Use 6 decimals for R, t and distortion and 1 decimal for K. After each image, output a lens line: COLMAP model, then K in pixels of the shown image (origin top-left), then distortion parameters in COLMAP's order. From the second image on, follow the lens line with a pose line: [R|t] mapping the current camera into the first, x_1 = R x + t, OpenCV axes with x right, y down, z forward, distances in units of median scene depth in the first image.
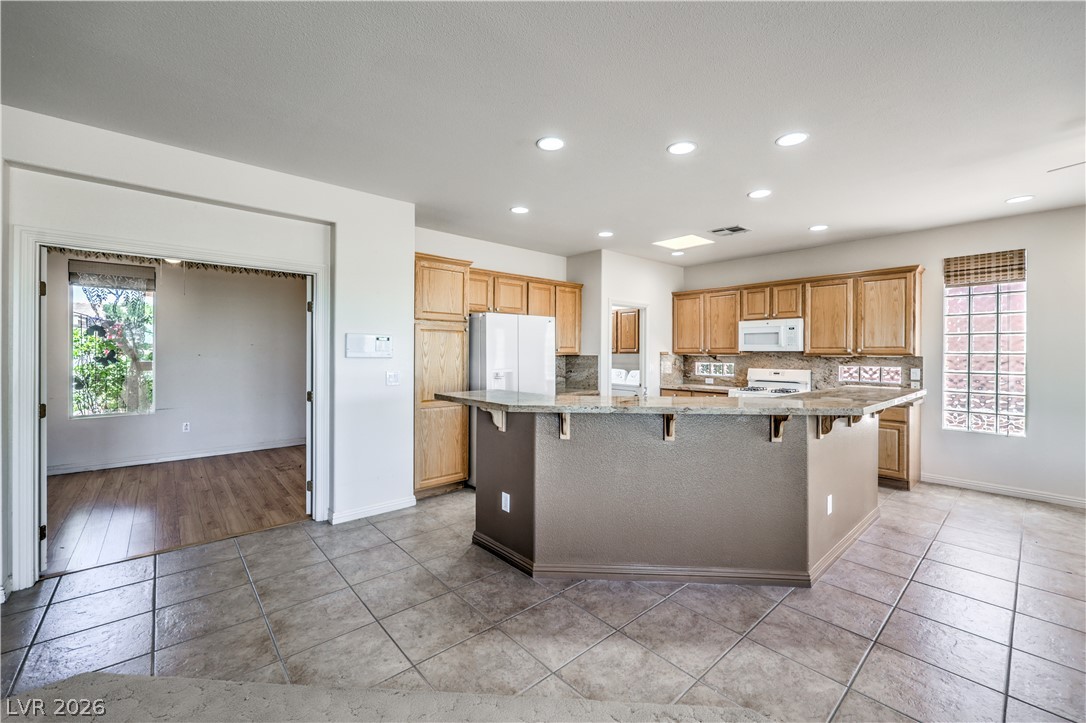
lens RADIAL K [[435.9, 0, 543.7], [0, 435.9, 351.9], [0, 0, 1]] dist [-0.001882, -0.000242]
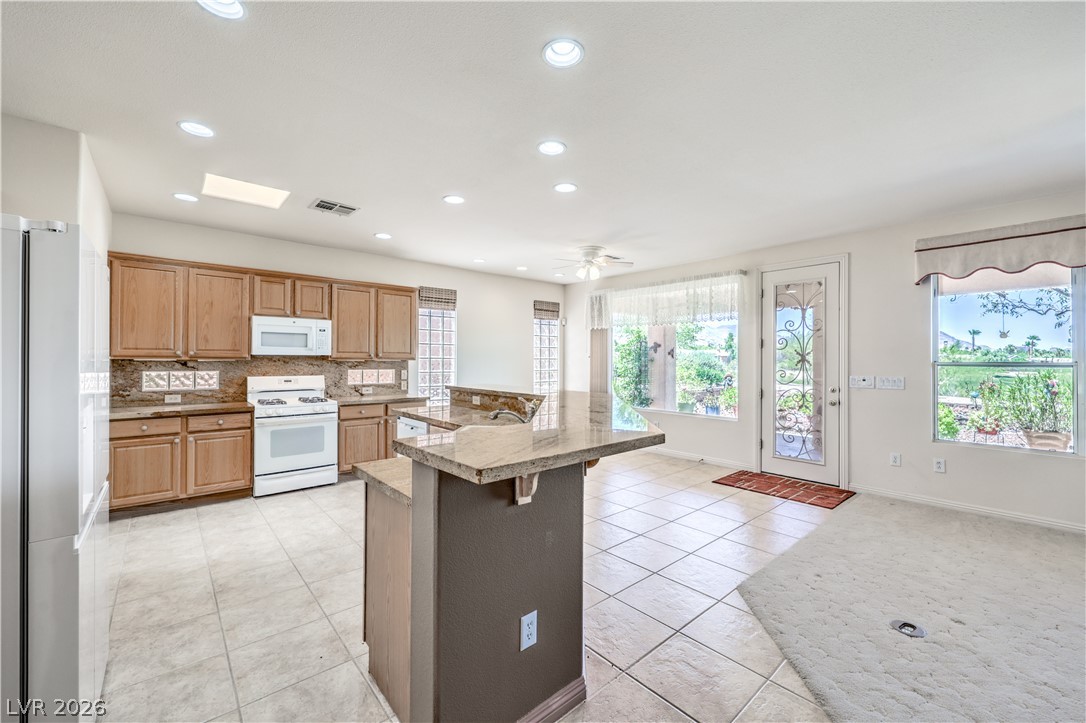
lens RADIAL K [[436.3, 0, 543.7], [0, 436.3, 356.3], [0, 0, 1]] dist [-0.002707, -0.000249]
pose [[0.001488, 0.004757, 0.999988, -0.349191], [-0.006016, 0.999971, -0.004748, 0.002196], [-0.999981, -0.006009, 0.001517, 0.541380]]
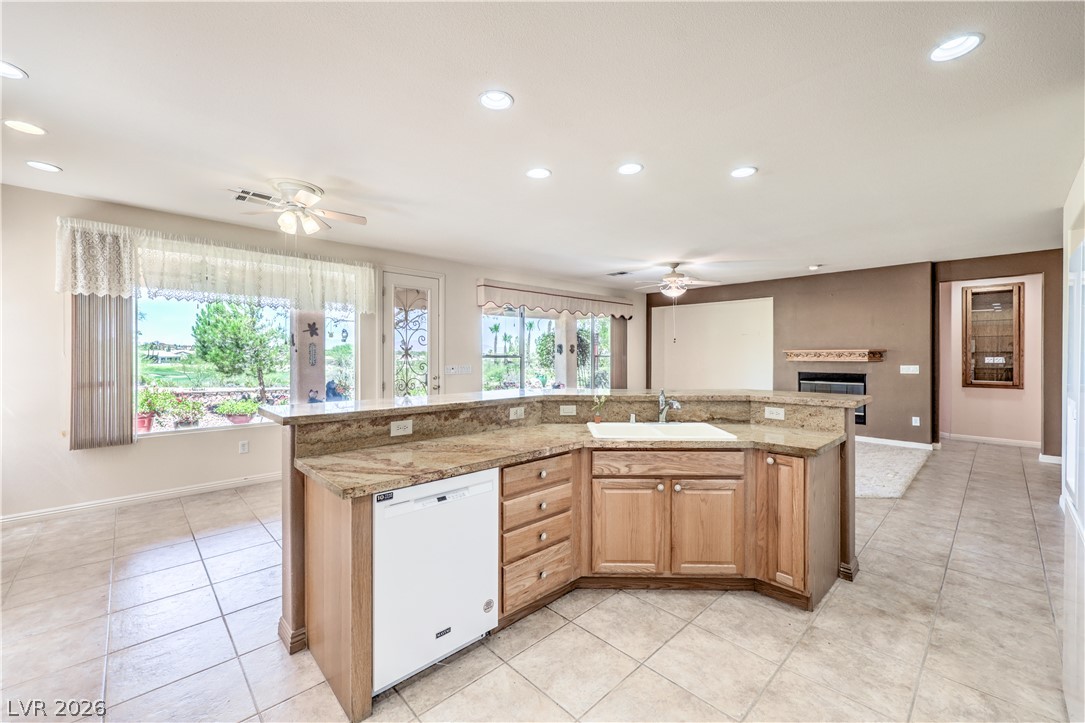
lens RADIAL K [[437.3, 0, 544.1], [0, 437.3, 357.7], [0, 0, 1]] dist [0.001230, -0.000125]
pose [[-0.998918, -0.003596, -0.046357, 0.312573], [-0.003878, 0.999974, 0.006007, 0.003156], [0.046334, 0.006180, -0.998907, 1.120623]]
